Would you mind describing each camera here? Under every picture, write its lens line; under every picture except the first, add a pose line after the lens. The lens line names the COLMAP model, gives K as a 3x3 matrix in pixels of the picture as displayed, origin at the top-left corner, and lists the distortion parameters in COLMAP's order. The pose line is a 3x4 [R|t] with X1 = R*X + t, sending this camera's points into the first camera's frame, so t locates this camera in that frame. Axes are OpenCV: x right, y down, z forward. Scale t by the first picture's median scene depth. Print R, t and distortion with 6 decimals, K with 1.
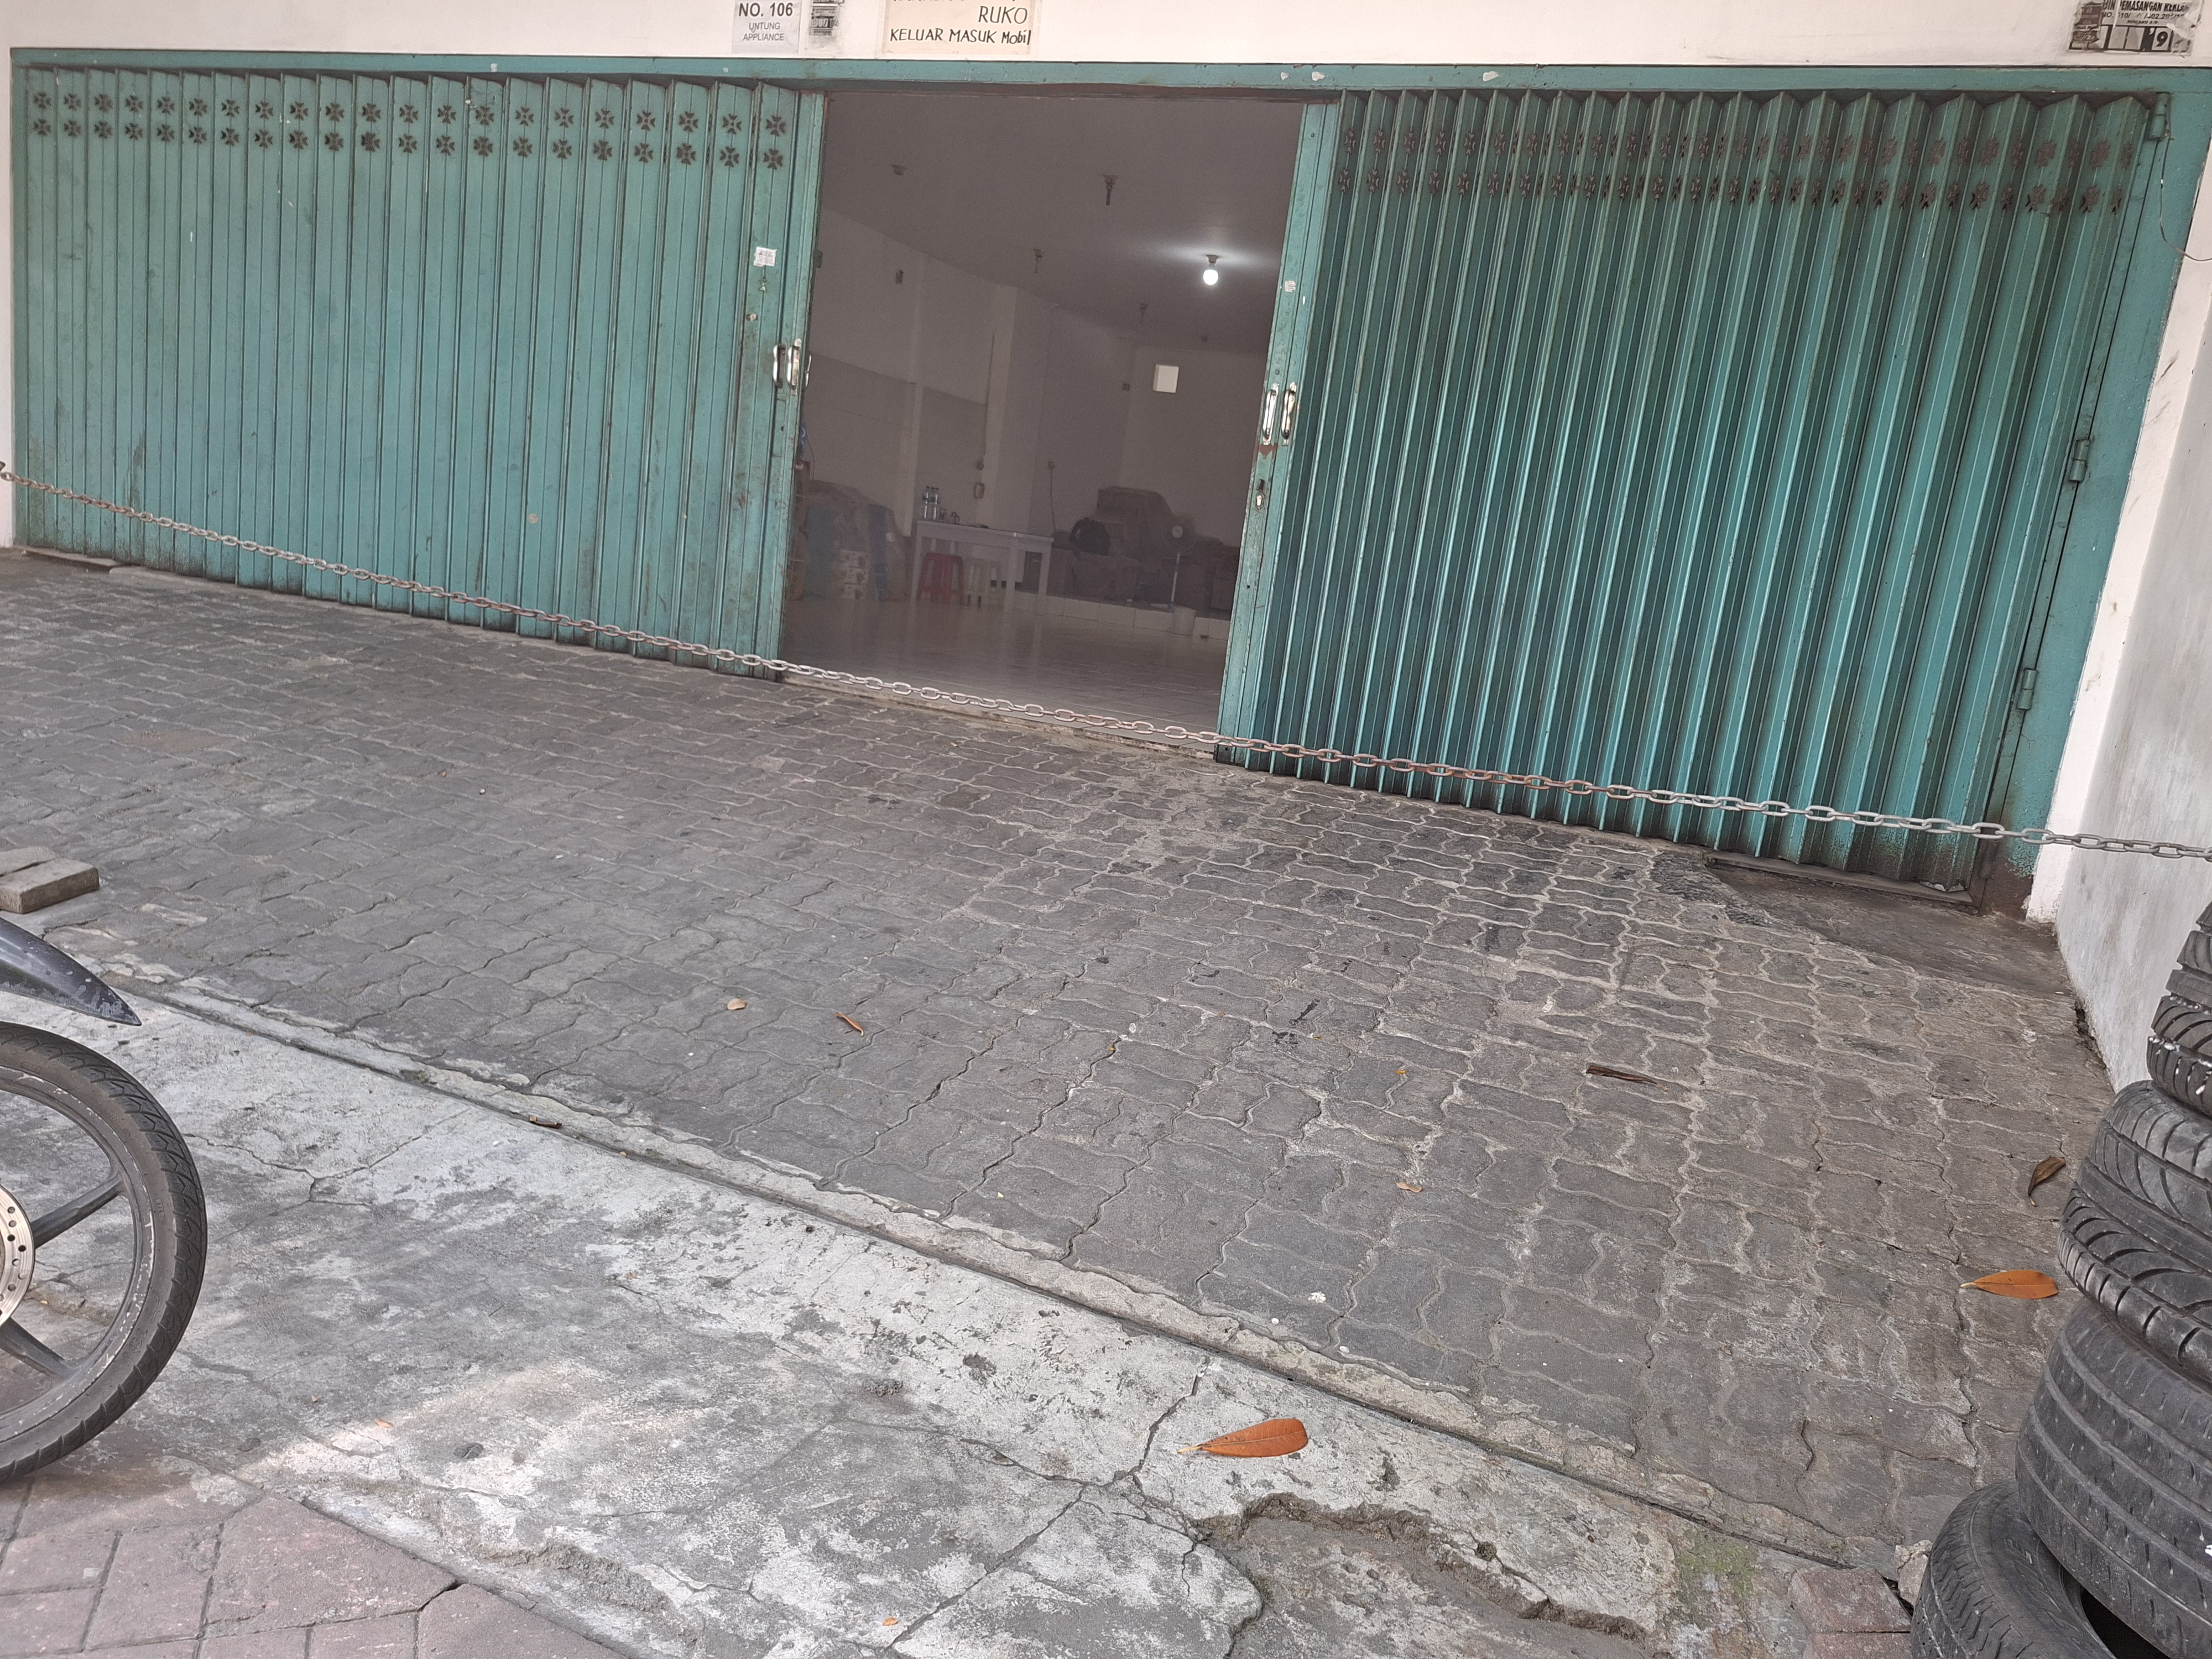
lens RADIAL K [[1523.2, 0, 1113.4], [0, 1523.2, 837.1], [0, 0, 1]] dist [0.158395, -0.178482]
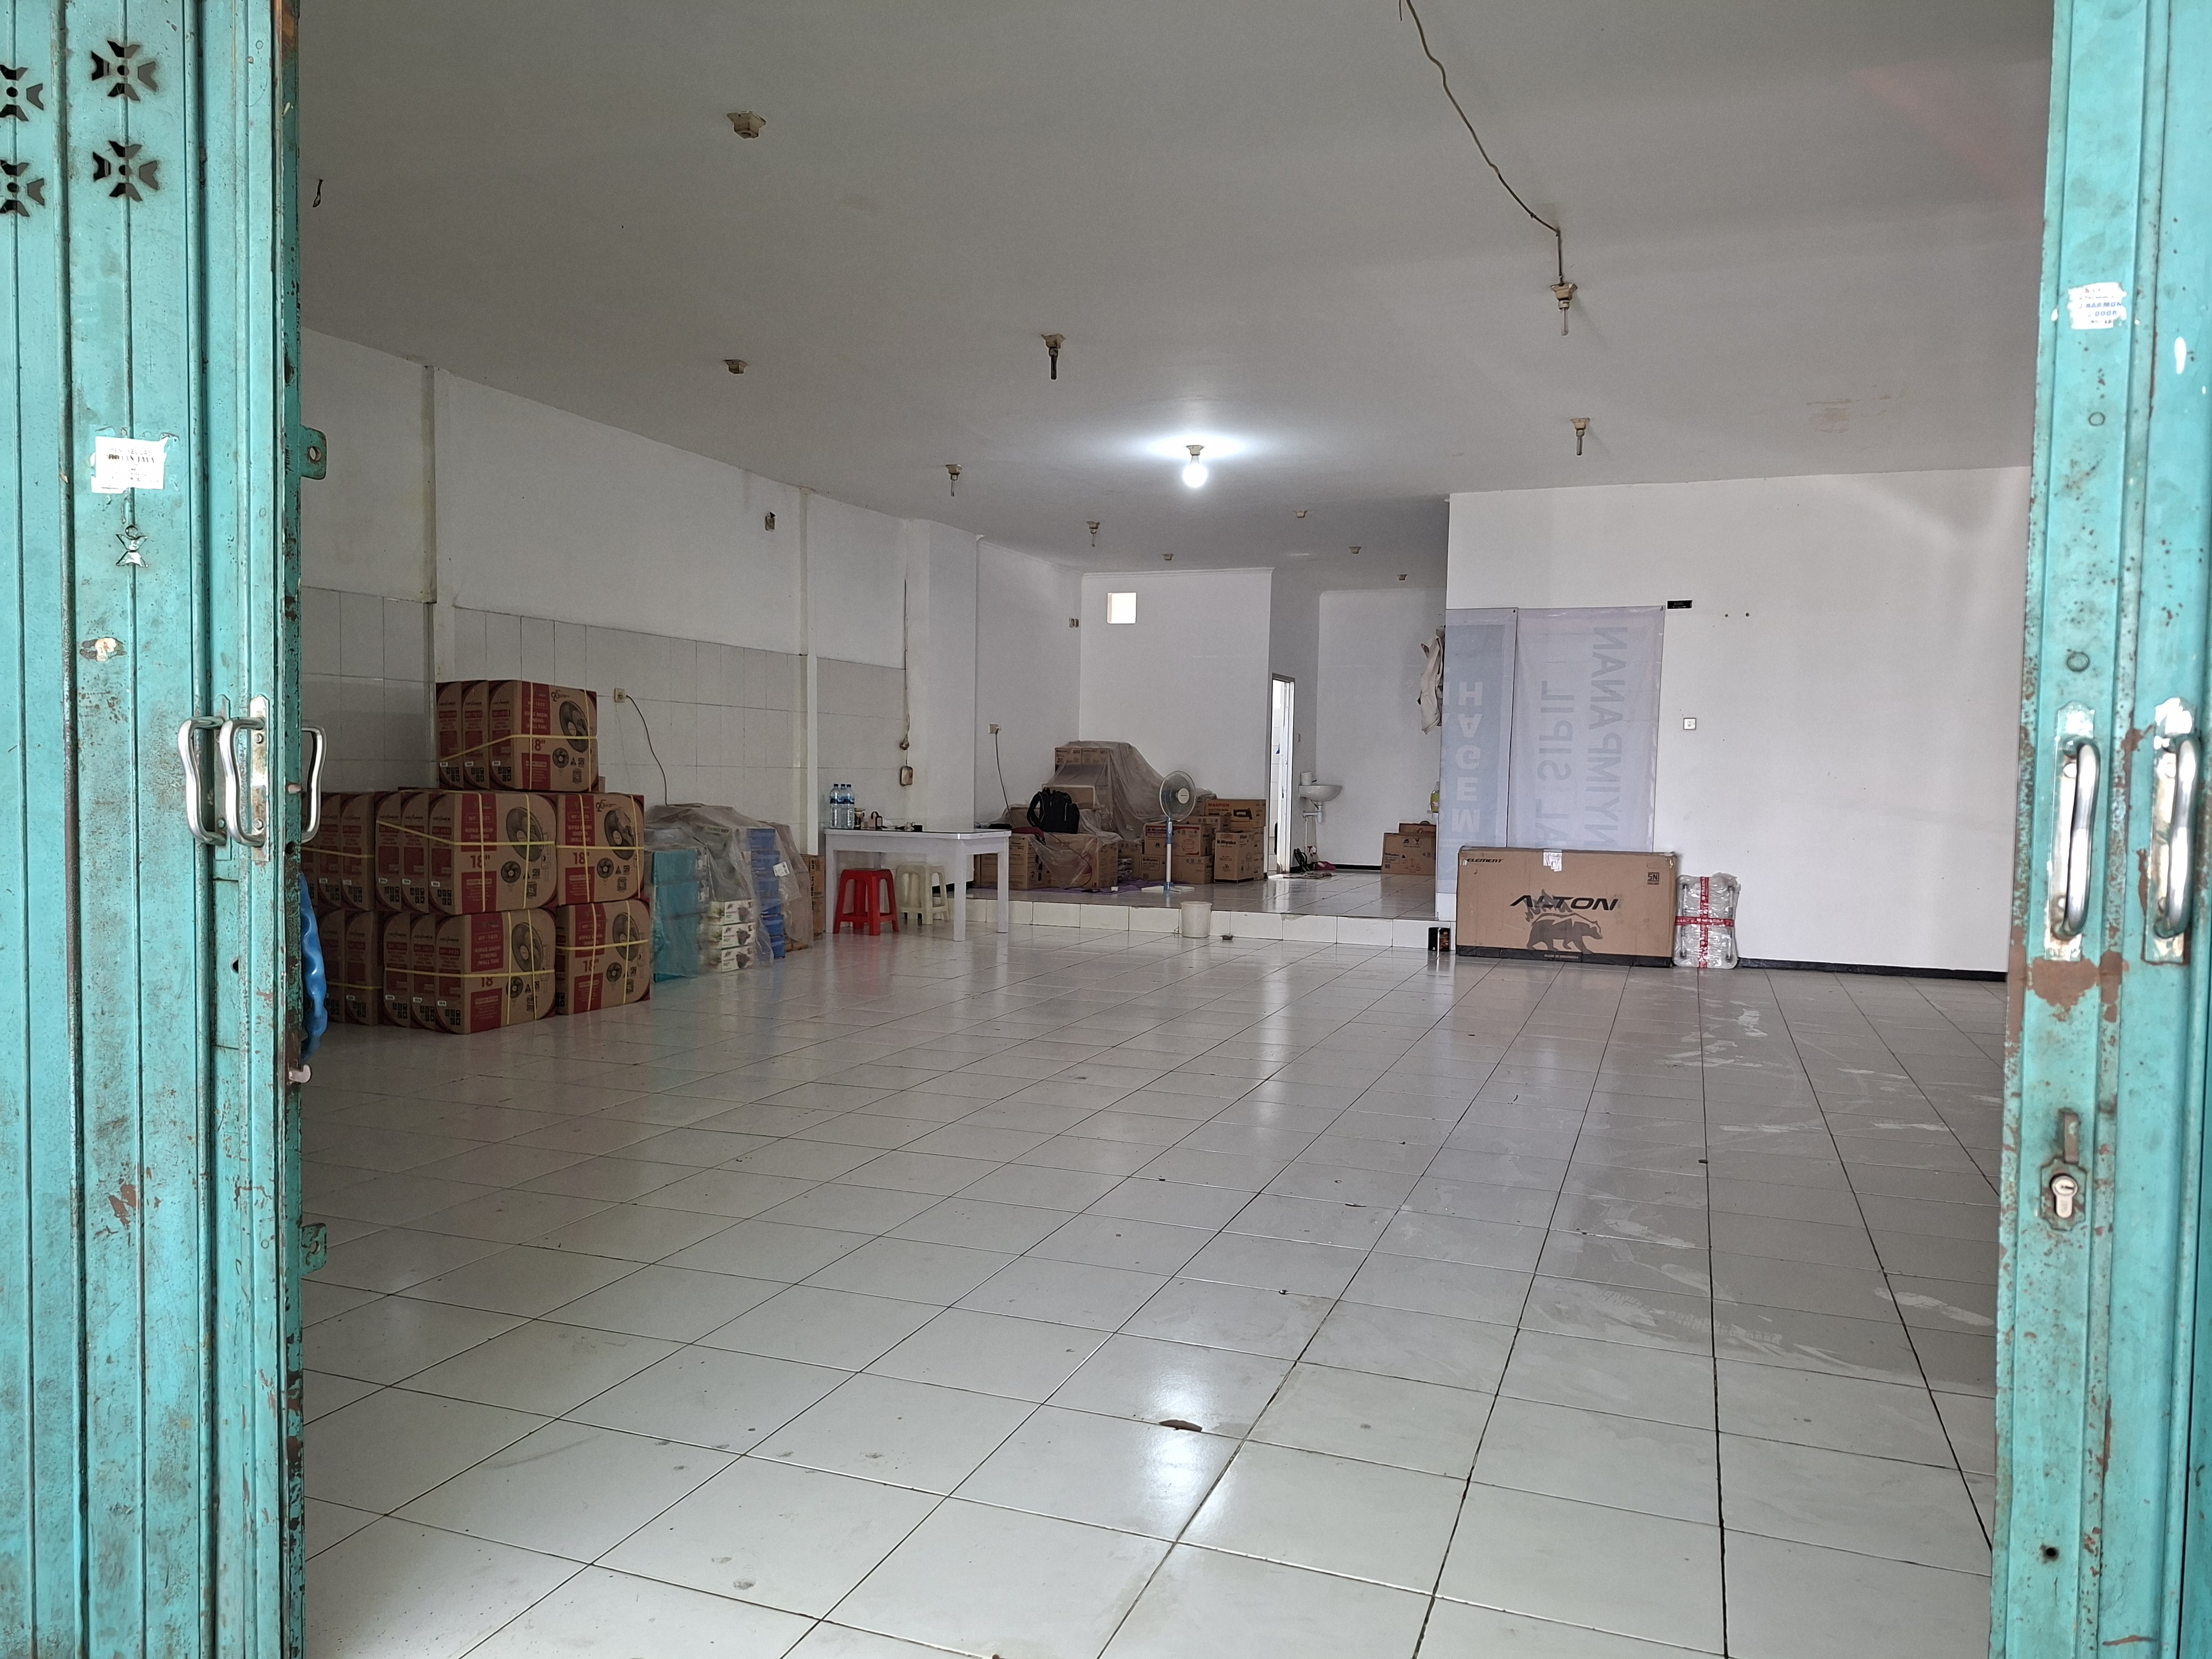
lens RADIAL K [[1523.2, 0, 1113.4], [0, 1523.2, 837.1], [0, 0, 1]] dist [0.158395, -0.178482]
pose [[0.993216, -0.110347, 0.036678, -0.021364], [0.114250, 0.984760, -0.131130, -0.110353], [-0.021649, 0.134431, 0.990686, 0.326341]]
